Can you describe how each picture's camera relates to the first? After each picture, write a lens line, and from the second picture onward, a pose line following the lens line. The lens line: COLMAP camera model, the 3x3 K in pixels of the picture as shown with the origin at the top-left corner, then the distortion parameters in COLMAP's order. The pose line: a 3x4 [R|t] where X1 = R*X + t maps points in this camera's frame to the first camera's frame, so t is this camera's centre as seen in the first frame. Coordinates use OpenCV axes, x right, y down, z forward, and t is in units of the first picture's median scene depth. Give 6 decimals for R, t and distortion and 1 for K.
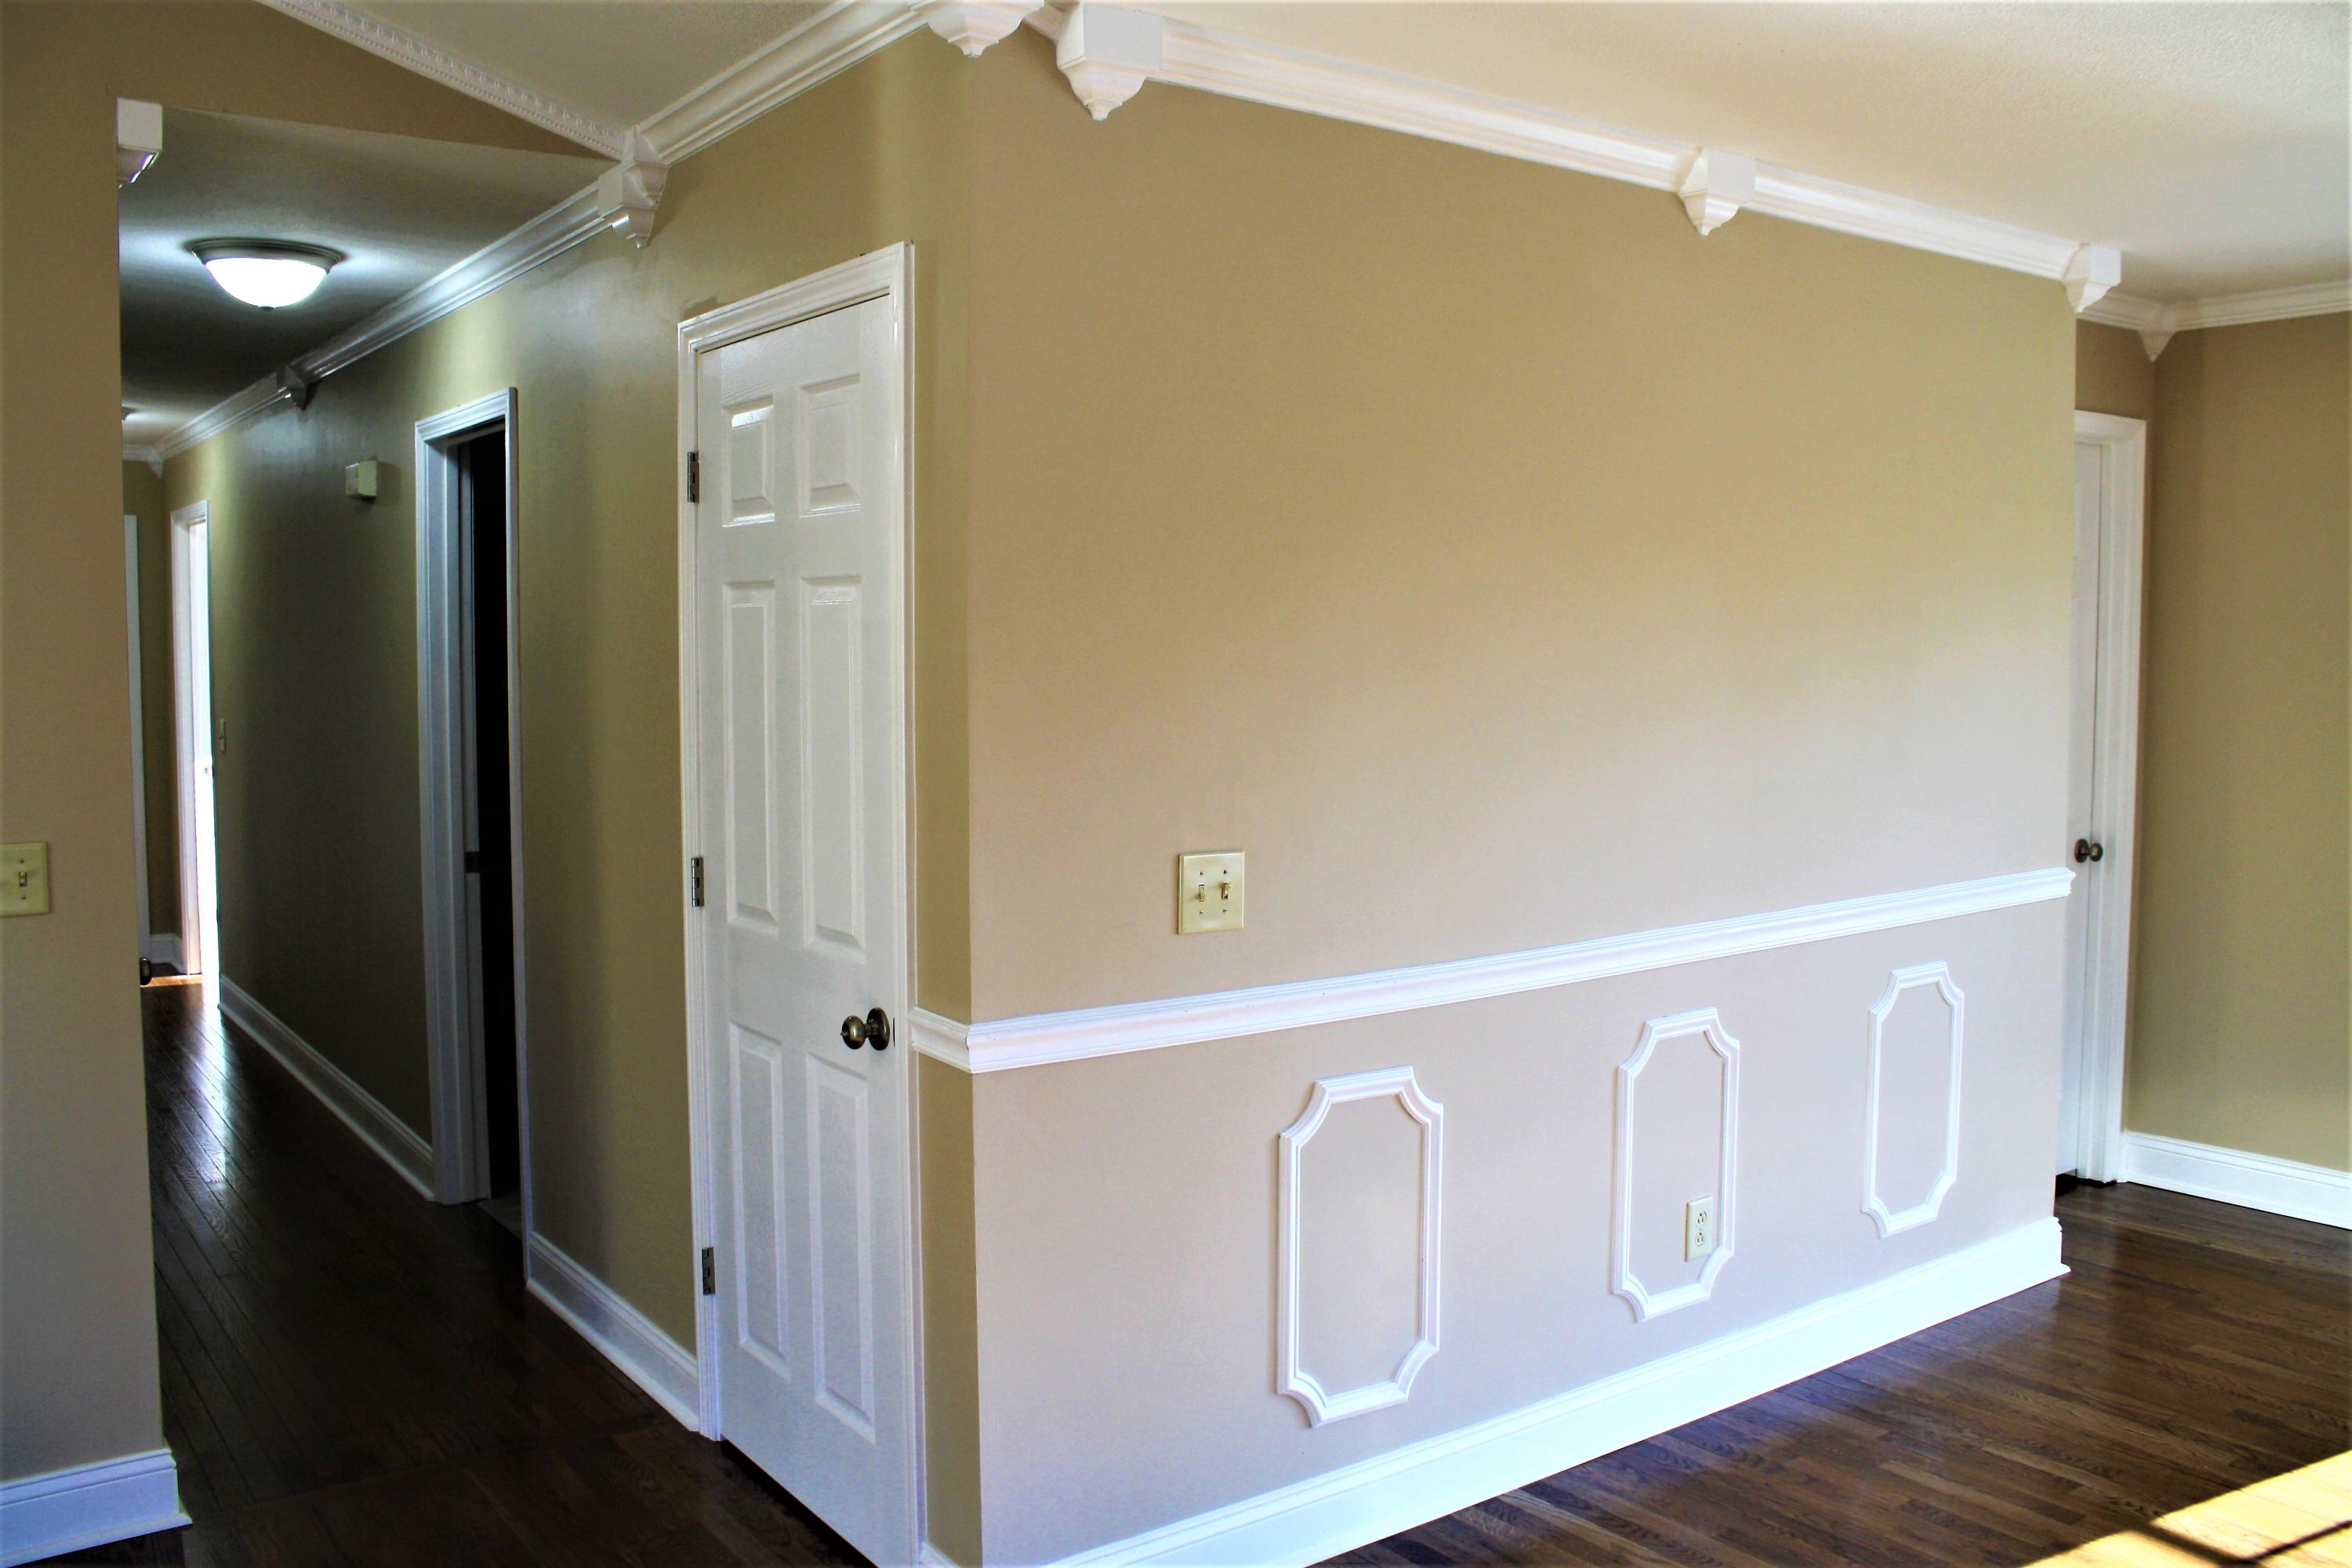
lens RADIAL K [[1969.7, 0, 1181.3], [0, 1969.7, 771.5], [0, 0, 1]] dist [-0.159477, 0.120464]
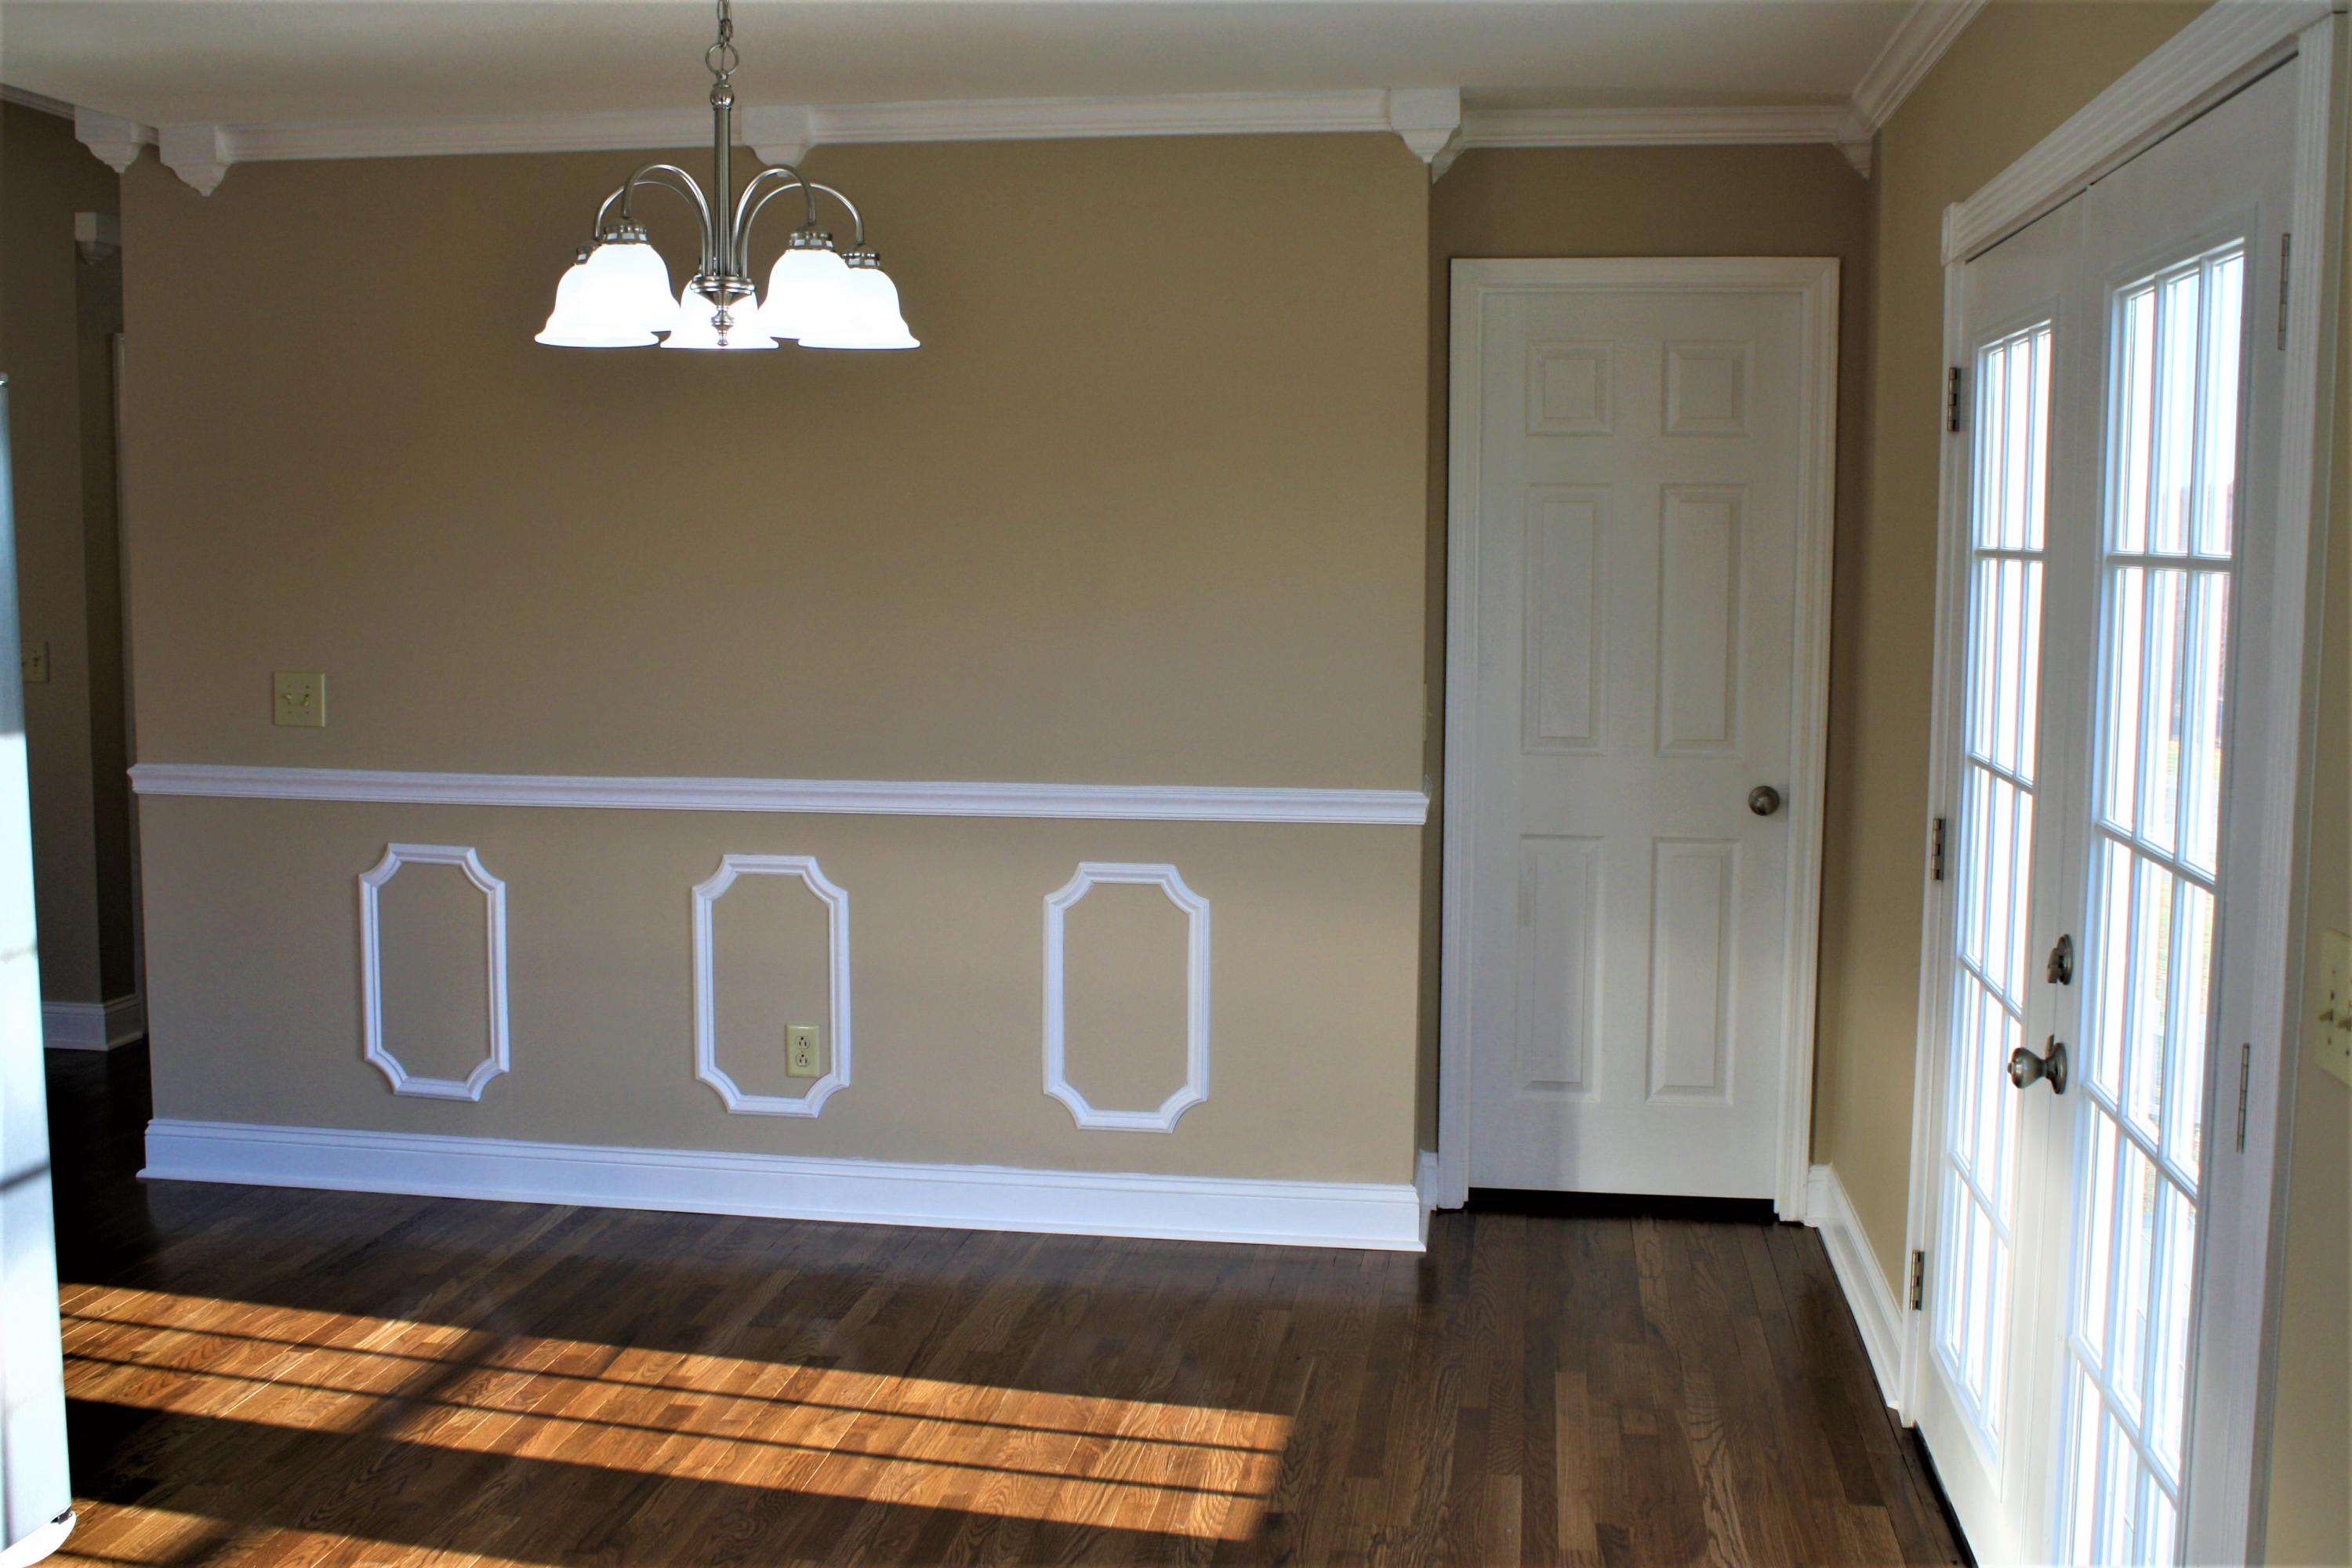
lens RADIAL K [[2484.6, 0, 1177.5], [0, 2484.6, 781.6], [0, 0, 1]] dist [-0.065626, 0.000000]
pose [[0.695043, 0.079469, -0.714563, 1.546753], [-0.057211, 0.996834, 0.055213, -0.015186], [0.716688, 0.002506, 0.697389, 0.149274]]
